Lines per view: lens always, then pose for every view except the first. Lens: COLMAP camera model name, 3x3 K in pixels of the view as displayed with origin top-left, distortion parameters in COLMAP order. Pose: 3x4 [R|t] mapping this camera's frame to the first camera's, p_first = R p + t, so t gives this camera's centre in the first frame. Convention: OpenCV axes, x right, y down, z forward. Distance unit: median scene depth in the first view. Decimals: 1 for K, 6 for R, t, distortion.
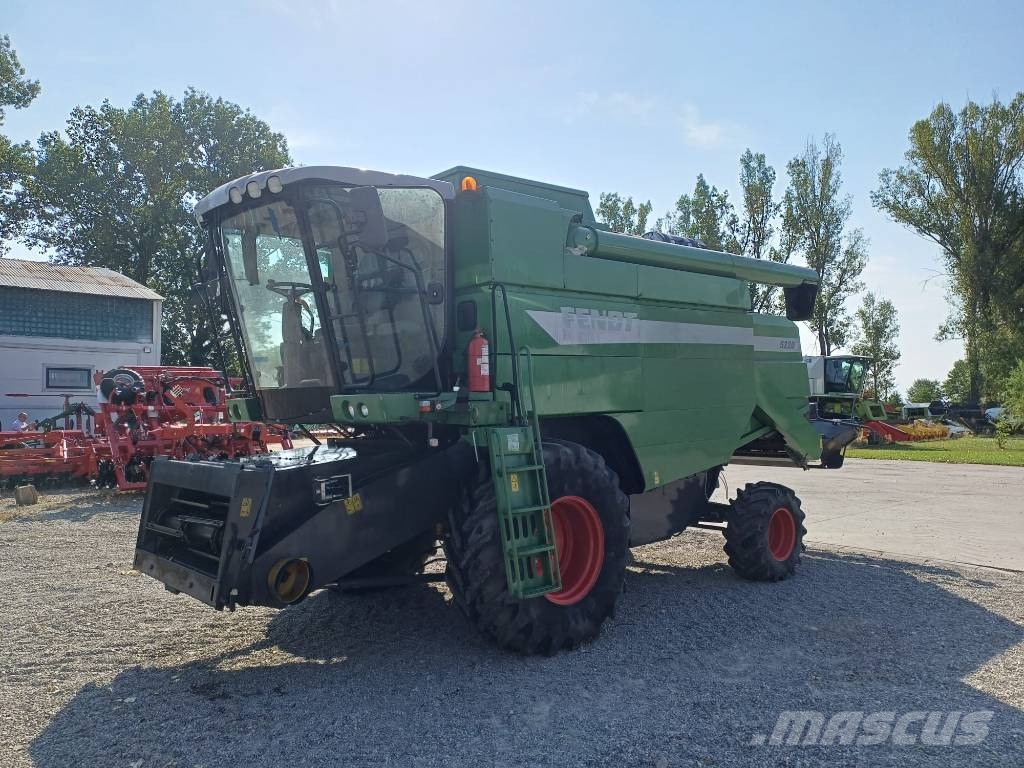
lens RADIAL K [[755.8, 0, 512.2], [0, 755.8, 379.3], [0, 0, 1]] dist [0.070196, -0.049054]
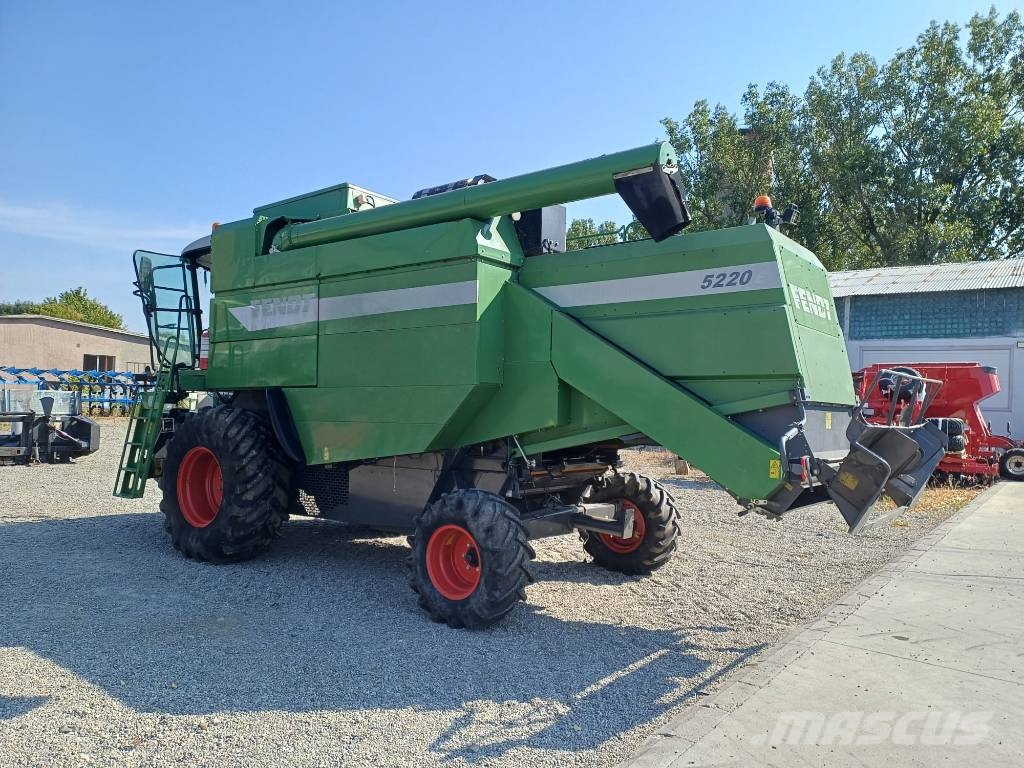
lens RADIAL K [[755.8, 0, 517.6], [0, 755.8, 396.7], [0, 0, 1]] dist [0.070196, -0.049054]
pose [[0.184726, 0.007701, -0.982760, 1.064223], [0.005516, 0.999945, 0.008873, 0.040556], [0.982775, -0.007060, 0.184674, 0.927574]]
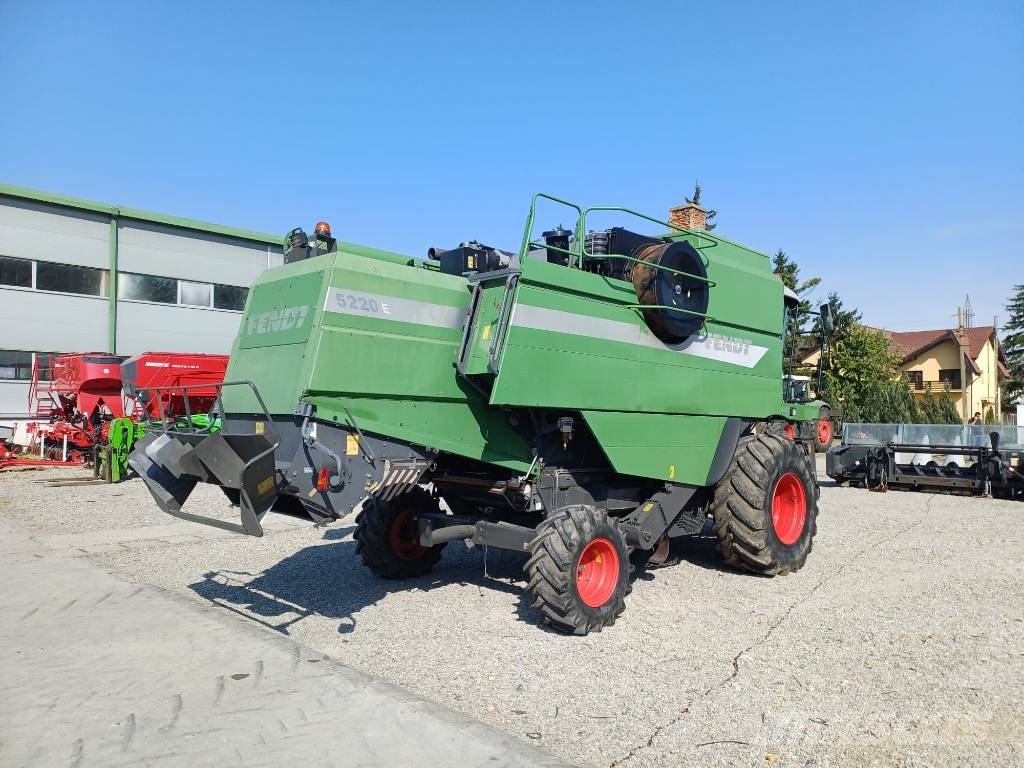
lens RADIAL K [[755.8, 0, 513.2], [0, 755.8, 390.8], [0, 0, 1]] dist [0.070196, -0.049054]
pose [[-0.999397, -0.002592, -0.034618, 0.222714], [-0.000213, 0.997649, -0.068525, 0.081937], [0.034714, -0.068476, -0.997049, 2.067081]]
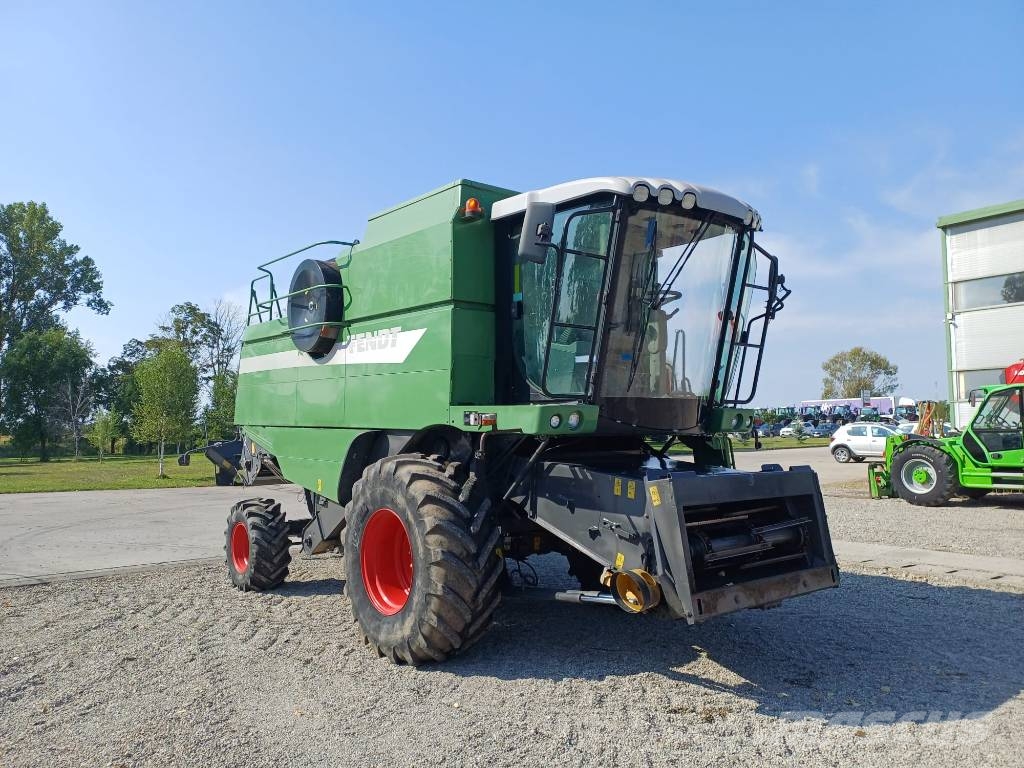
lens RADIAL K [[755.8, 0, 498.2], [0, 755.8, 378.0], [0, 0, 1]] dist [0.070196, -0.049054]
pose [[0.075919, 0.076302, 0.994190, -0.943292], [-0.032000, 0.996741, -0.074055, 0.047421], [-0.996600, -0.026192, 0.078113, 0.834745]]
